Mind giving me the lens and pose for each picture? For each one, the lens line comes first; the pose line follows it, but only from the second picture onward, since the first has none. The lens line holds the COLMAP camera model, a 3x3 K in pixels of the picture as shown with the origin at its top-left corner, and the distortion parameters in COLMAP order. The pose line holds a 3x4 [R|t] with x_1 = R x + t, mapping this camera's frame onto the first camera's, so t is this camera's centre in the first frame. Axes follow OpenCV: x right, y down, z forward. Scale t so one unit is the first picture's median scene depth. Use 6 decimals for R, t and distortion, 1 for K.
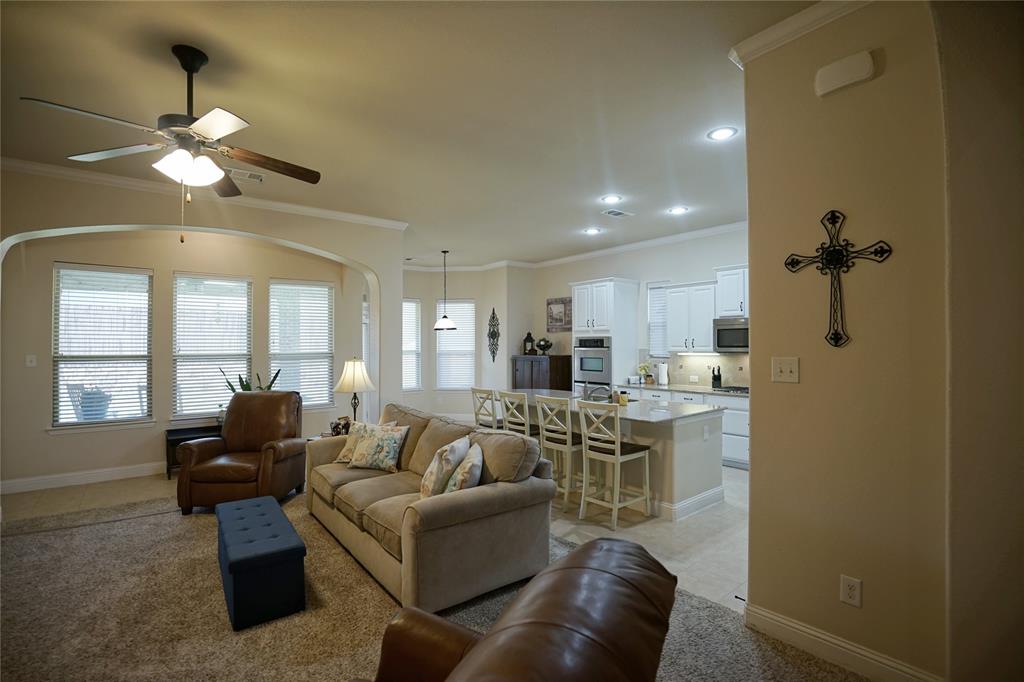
lens RADIAL K [[473.2, 0, 527.8], [0, 473.2, 342.5], [0, 0, 1]] dist [-0.012746, 0.001034]
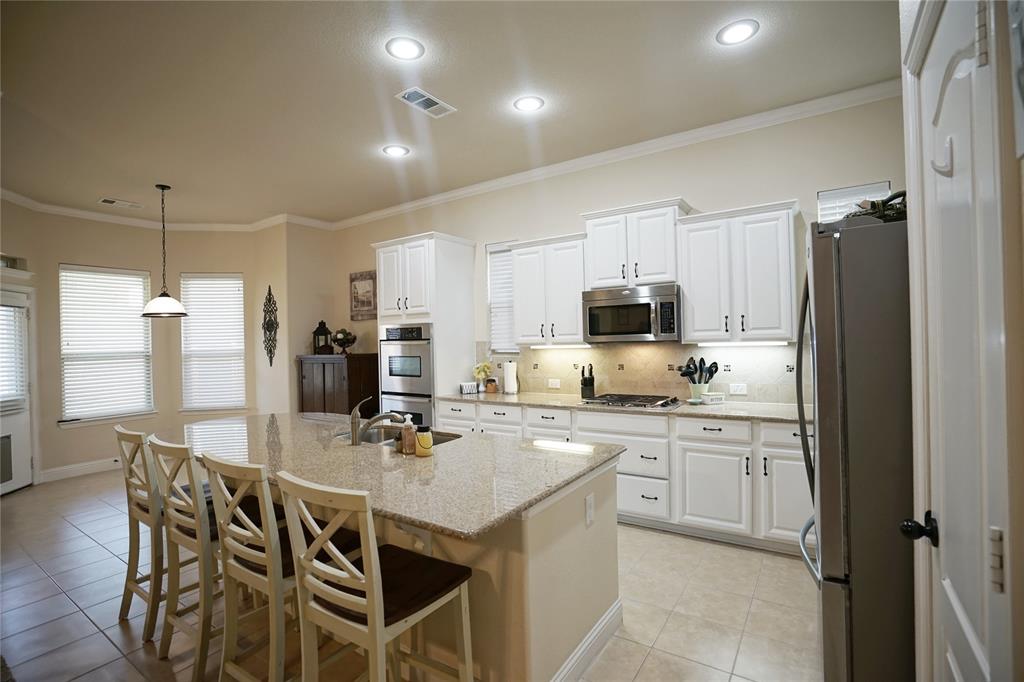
lens RADIAL K [[473.2, 0, 513.5], [0, 473.2, 341.0], [0, 0, 1]] dist [-0.012746, 0.001034]
pose [[0.963016, -0.016199, 0.268956, 0.104777], [0.015779, 0.999869, 0.003725, 0.011236], [-0.268981, 0.000657, 0.963145, 0.332759]]
